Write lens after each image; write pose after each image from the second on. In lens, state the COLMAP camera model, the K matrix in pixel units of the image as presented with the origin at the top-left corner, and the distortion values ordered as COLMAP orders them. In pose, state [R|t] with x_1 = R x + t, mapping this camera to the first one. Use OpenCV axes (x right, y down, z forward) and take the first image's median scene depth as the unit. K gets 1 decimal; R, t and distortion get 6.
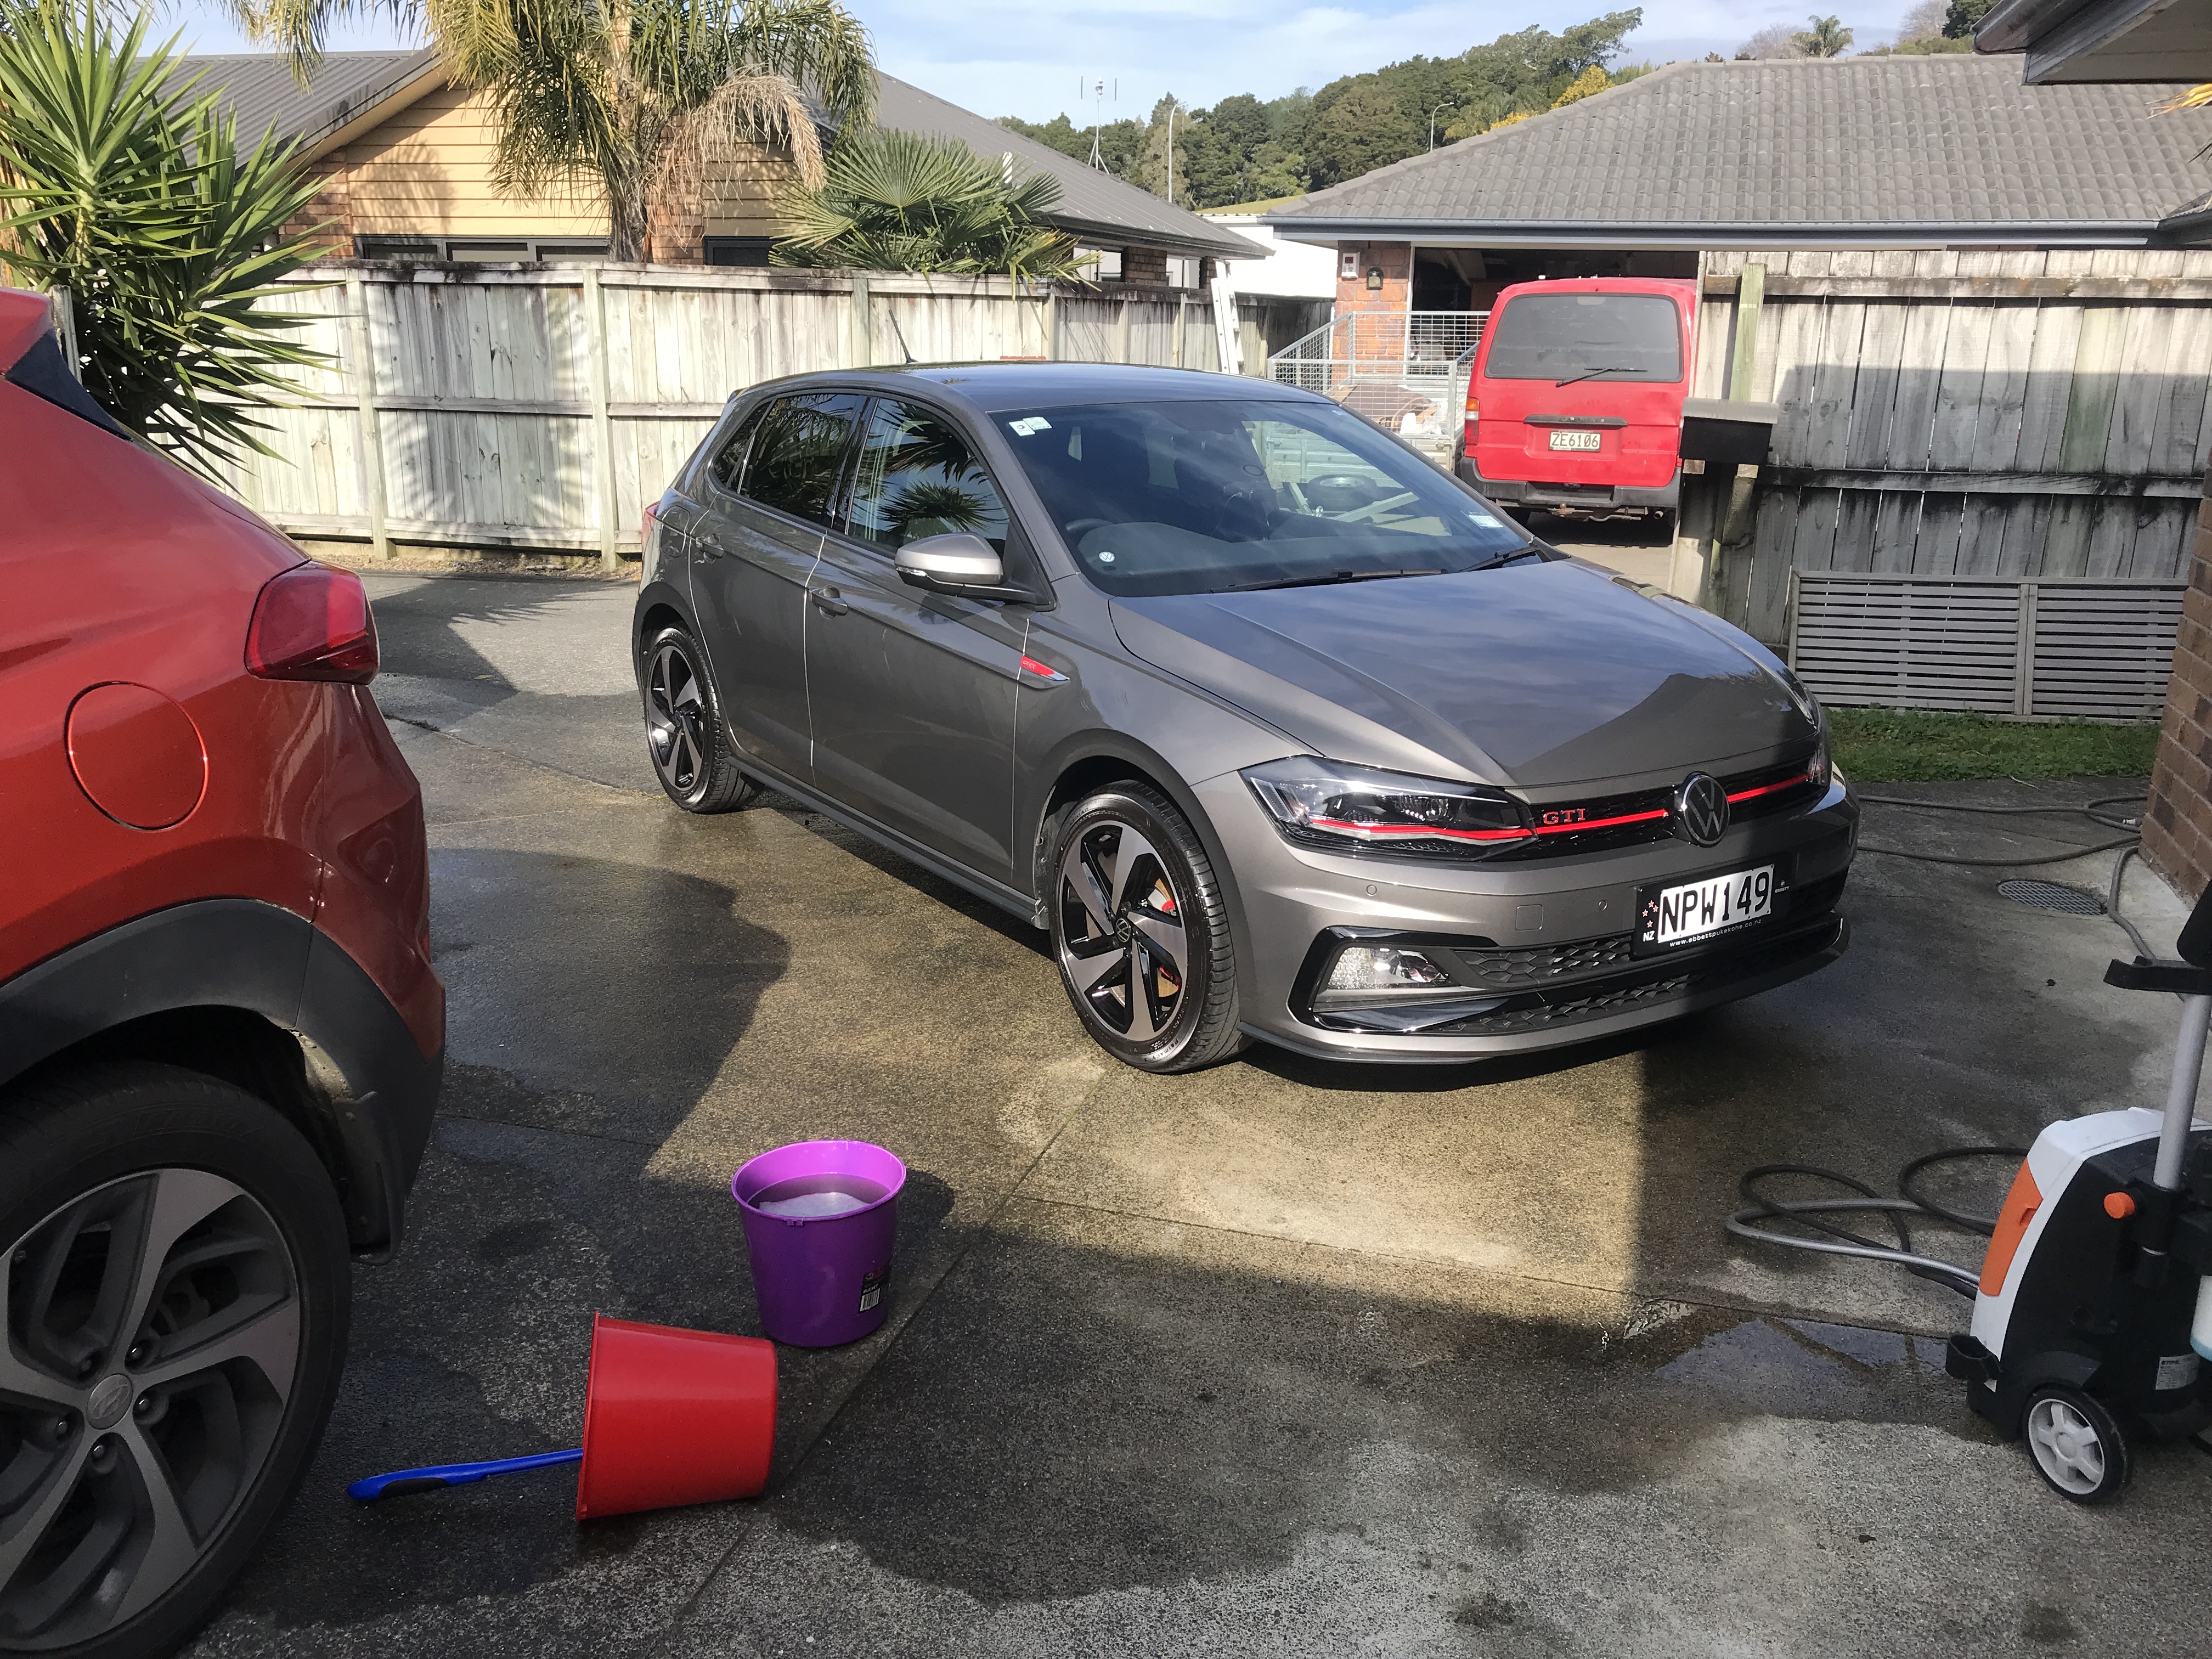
lens RADIAL K [[1796.1, 0, 1059.6], [0, 1796.1, 794.8], [0, 0, 1]] dist [0.022974, -0.012008]
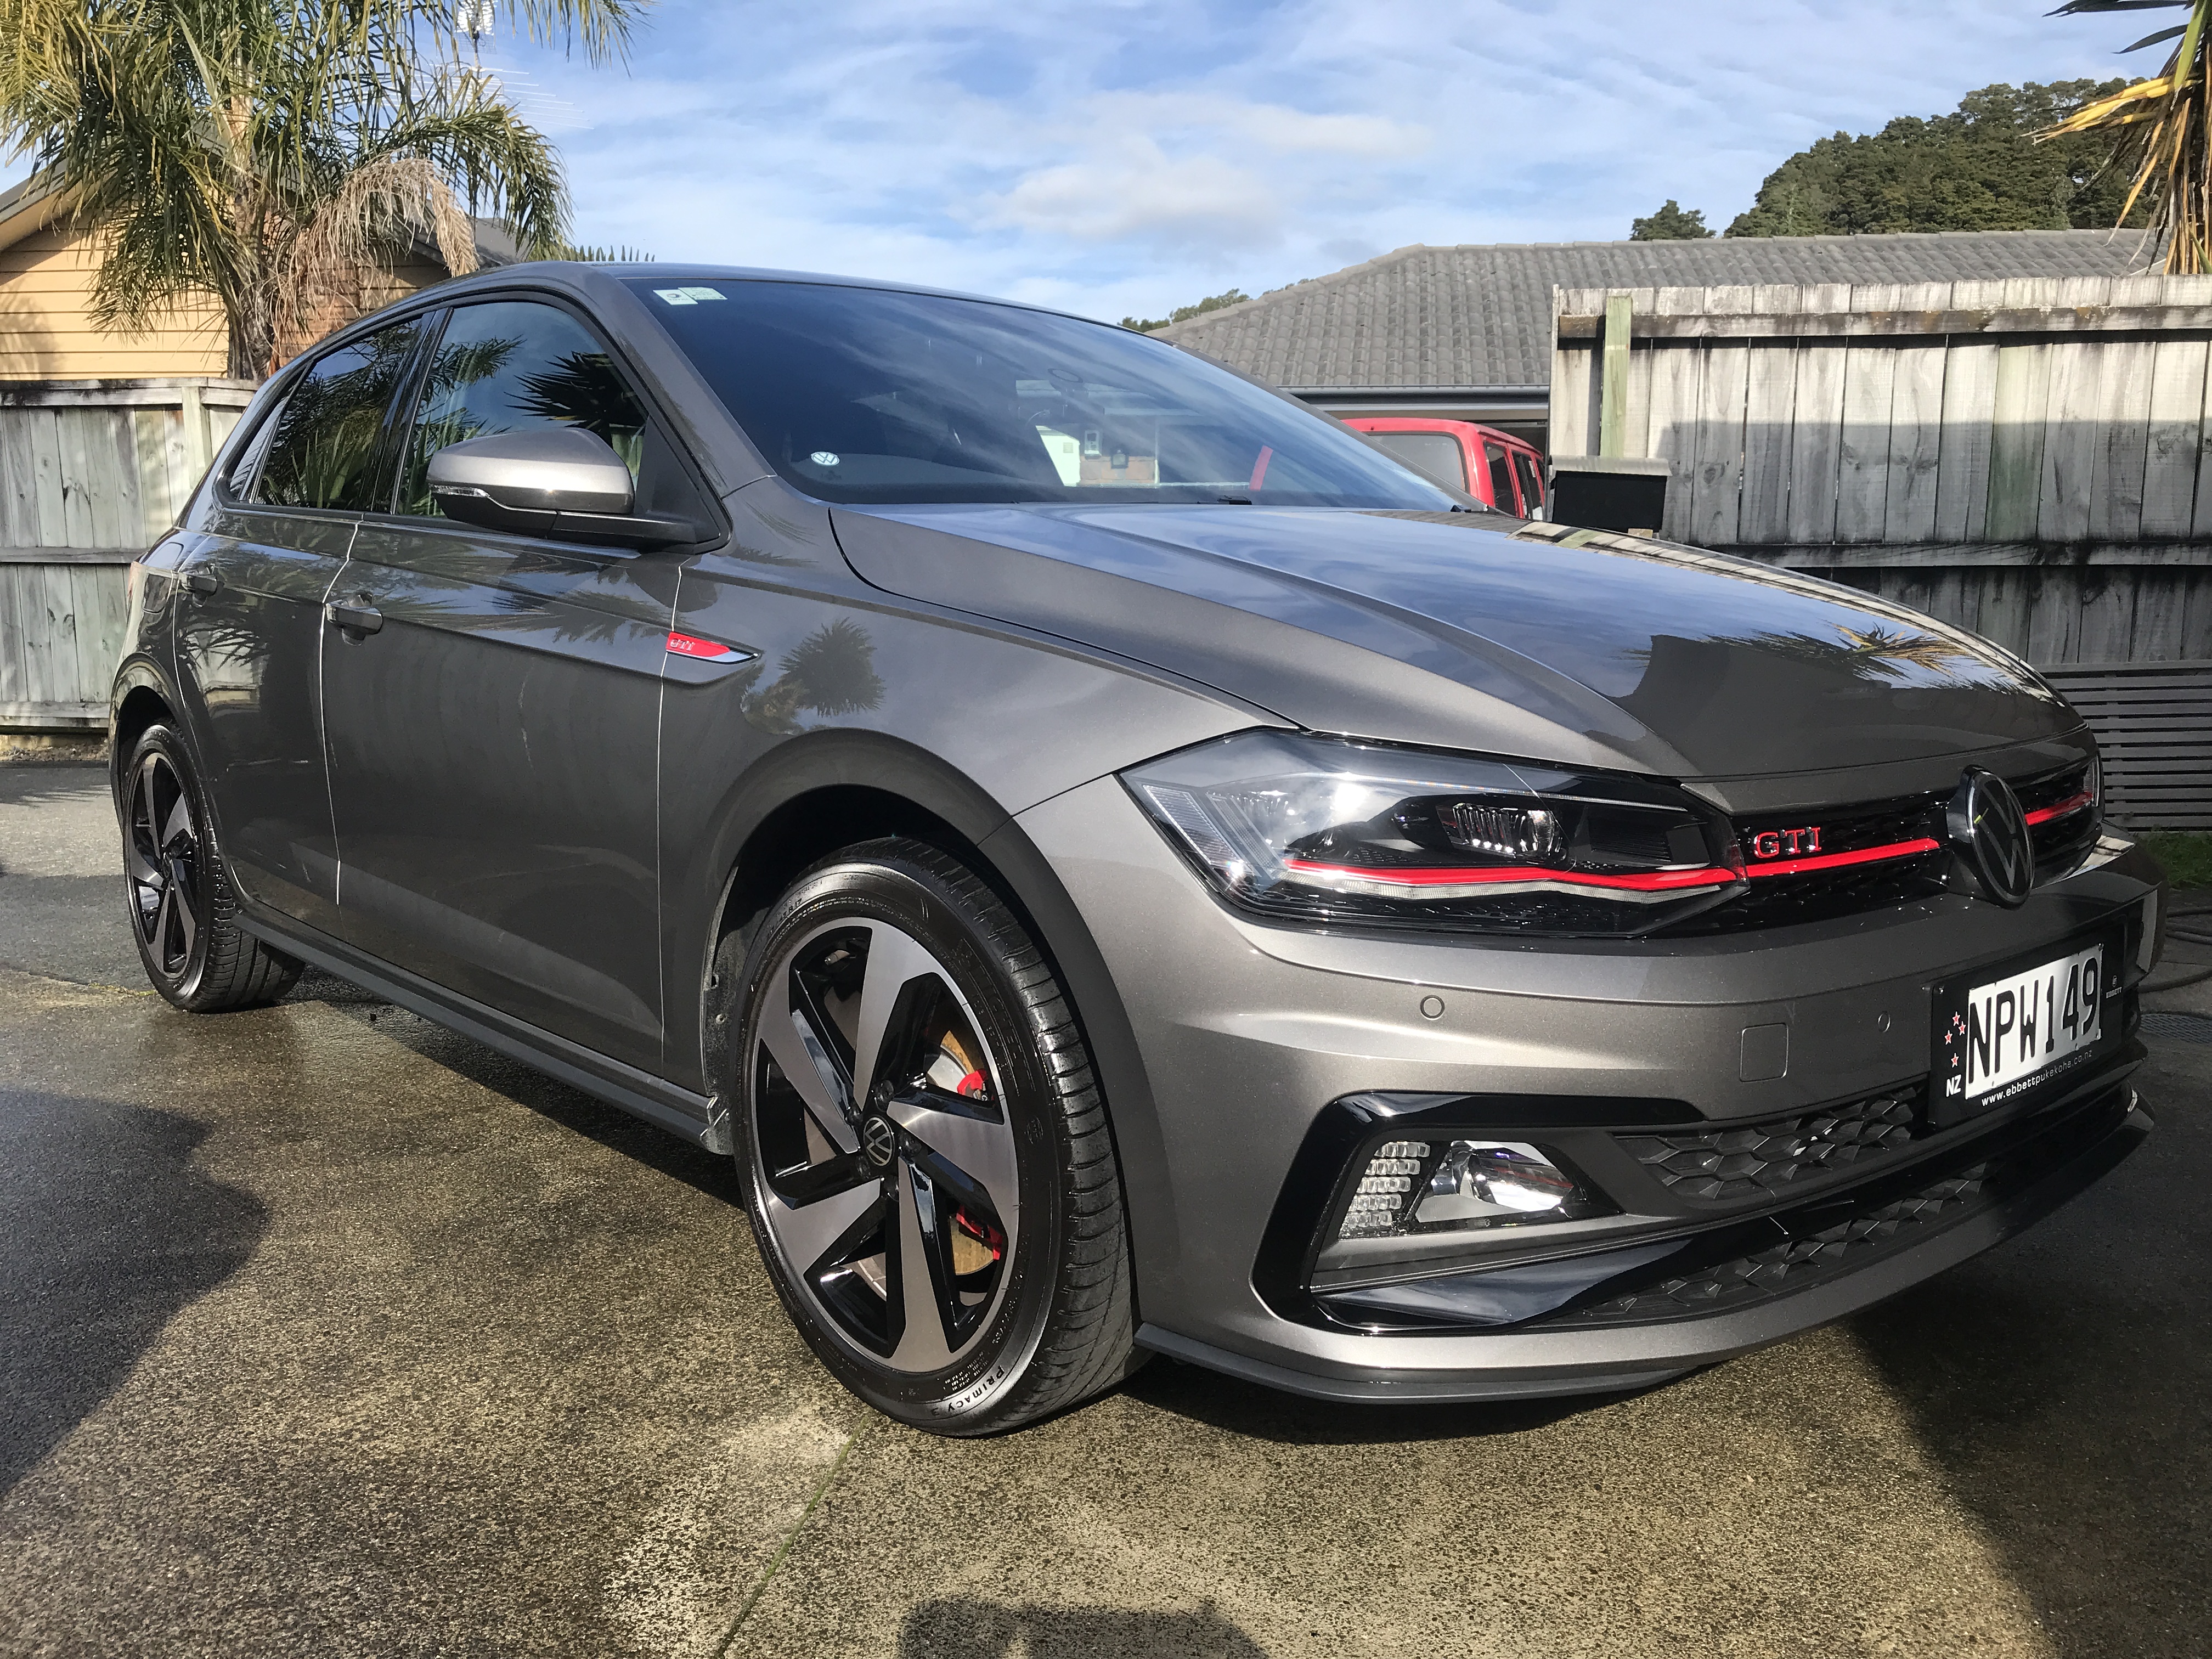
lens RADIAL K [[1796.1, 0, 1074.9], [0, 1796.1, 812.0], [0, 0, 1]] dist [0.022974, -0.012008]
pose [[0.988024, -0.028213, 0.151696, 0.010235], [0.046654, 0.991747, -0.119417, 0.029589], [-0.147075, 0.125064, 0.981187, 0.309744]]
